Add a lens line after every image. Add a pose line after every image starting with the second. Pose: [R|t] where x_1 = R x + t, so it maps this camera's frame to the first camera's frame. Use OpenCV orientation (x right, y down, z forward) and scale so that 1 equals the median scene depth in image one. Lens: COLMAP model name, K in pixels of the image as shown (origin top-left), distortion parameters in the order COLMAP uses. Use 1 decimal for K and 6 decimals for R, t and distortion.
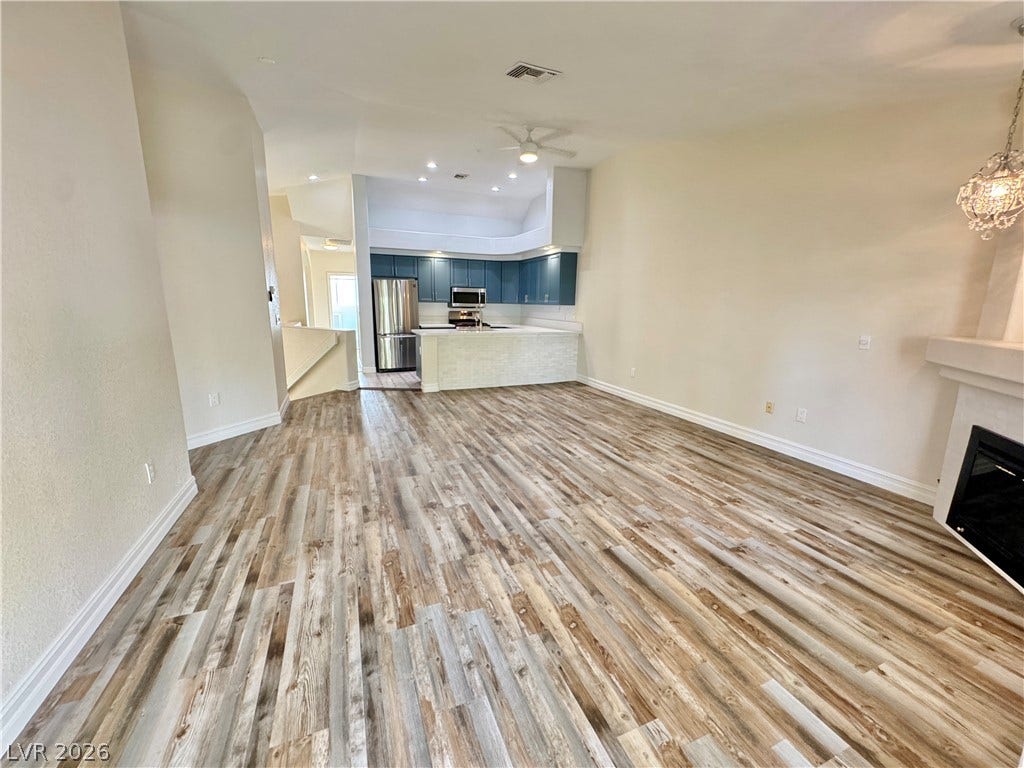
lens RADIAL K [[406.9, 0, 509.5], [0, 406.9, 381.7], [0, 0, 1]] dist [-0.003493, 0.001027]
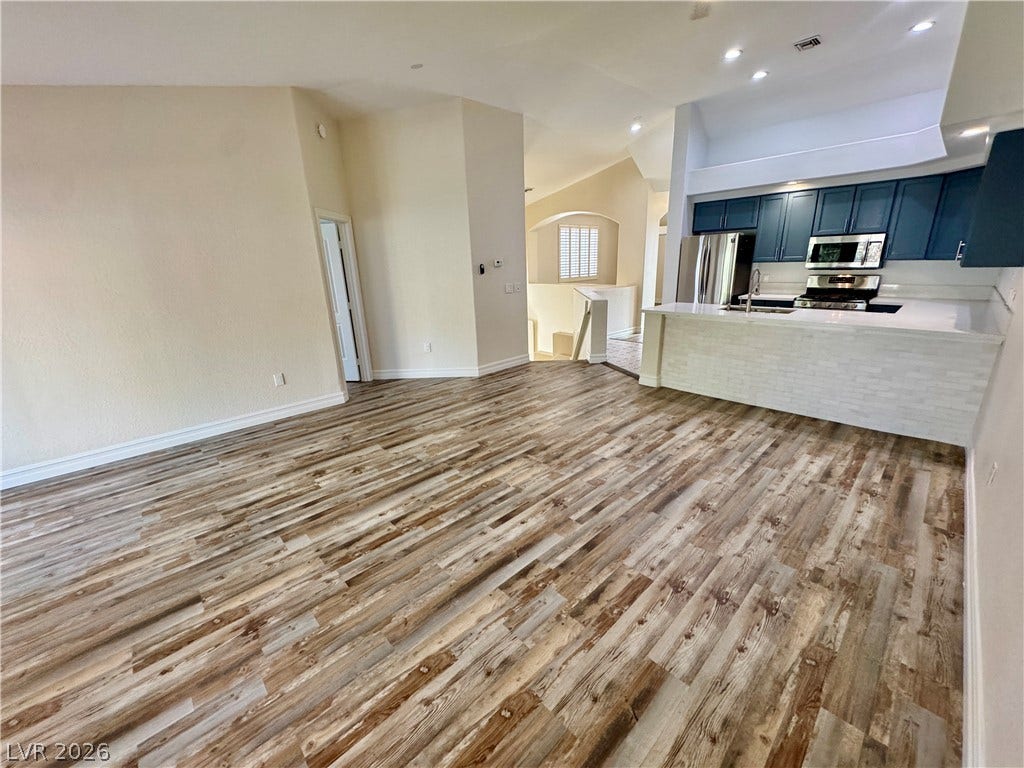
lens RADIAL K [[406.9, 0, 520.4], [0, 406.9, 383.7], [0, 0, 1]] dist [-0.003493, 0.001027]
pose [[0.366507, 0.244425, -0.897736, 0.576516], [-0.140020, 0.968377, 0.206494, -0.144920], [0.919819, 0.050019, 0.389141, 0.646053]]
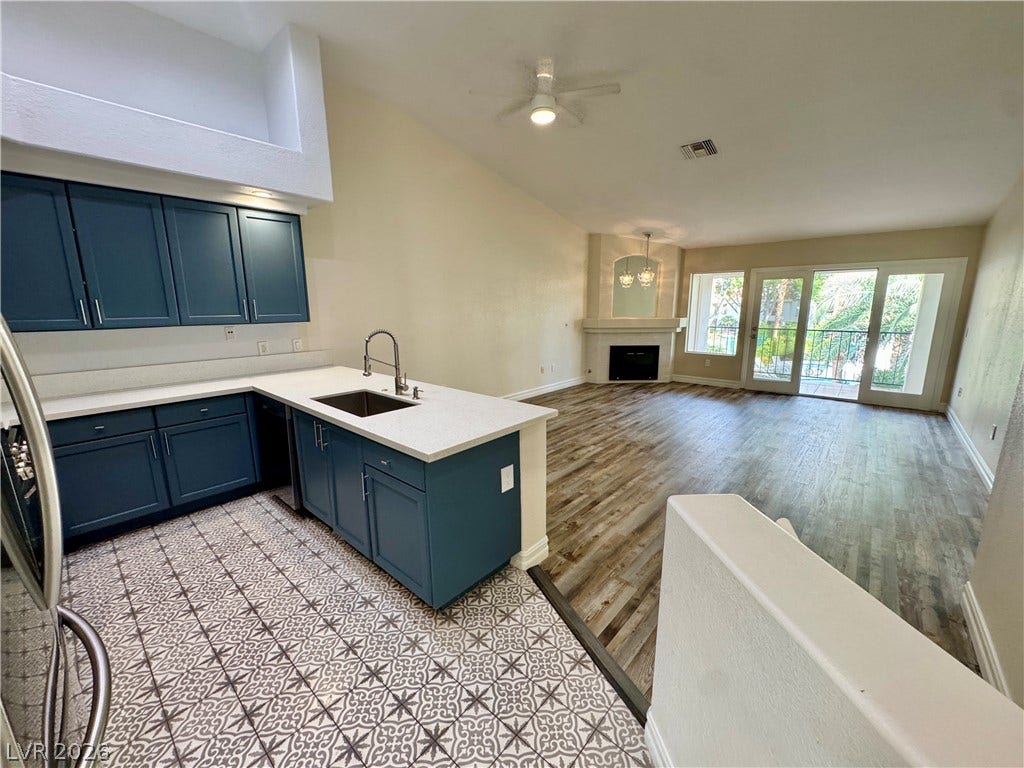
lens RADIAL K [[406.9, 0, 517.7], [0, 406.9, 381.1], [0, 0, 1]] dist [-0.003493, 0.001027]
pose [[-0.442102, -0.185319, 0.877612, -0.699210], [0.169144, 0.943646, 0.284470, -0.341118], [-0.880872, 0.274208, -0.385842, 1.543131]]
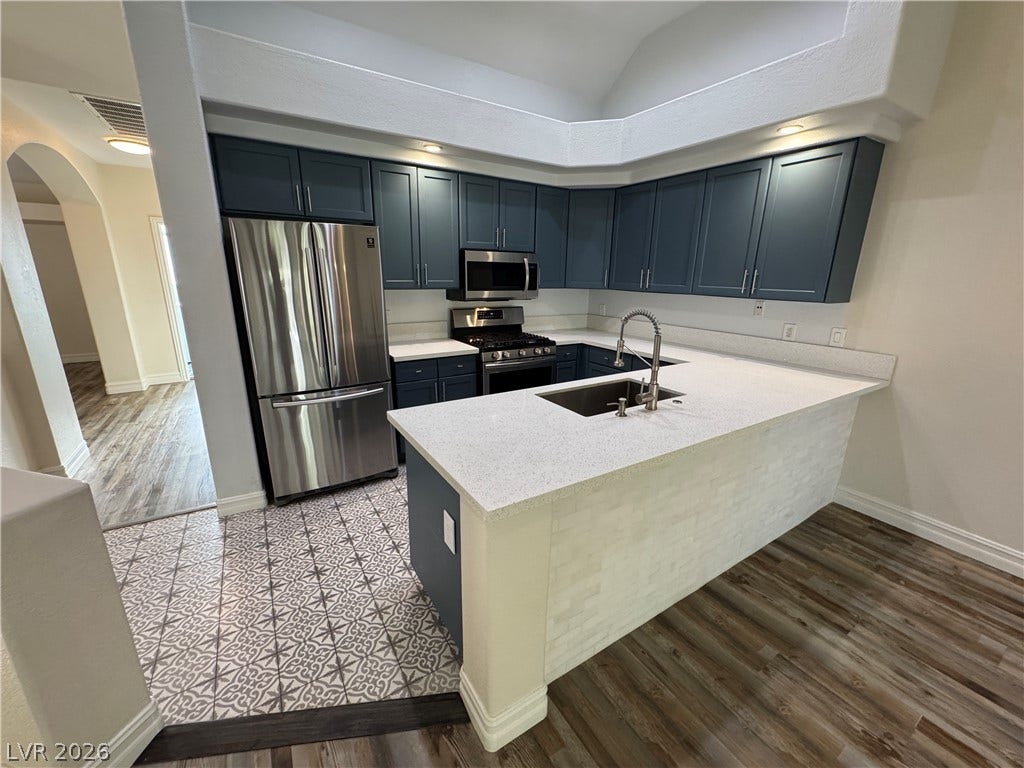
lens RADIAL K [[406.9, 0, 497.7], [0, 406.9, 382.8], [0, 0, 1]] dist [-0.003493, 0.001027]
pose [[0.987793, -0.036998, 0.151317, -0.315896], [0.026856, 0.997287, 0.068532, -0.238324], [-0.153442, -0.063632, 0.986107, 1.100705]]
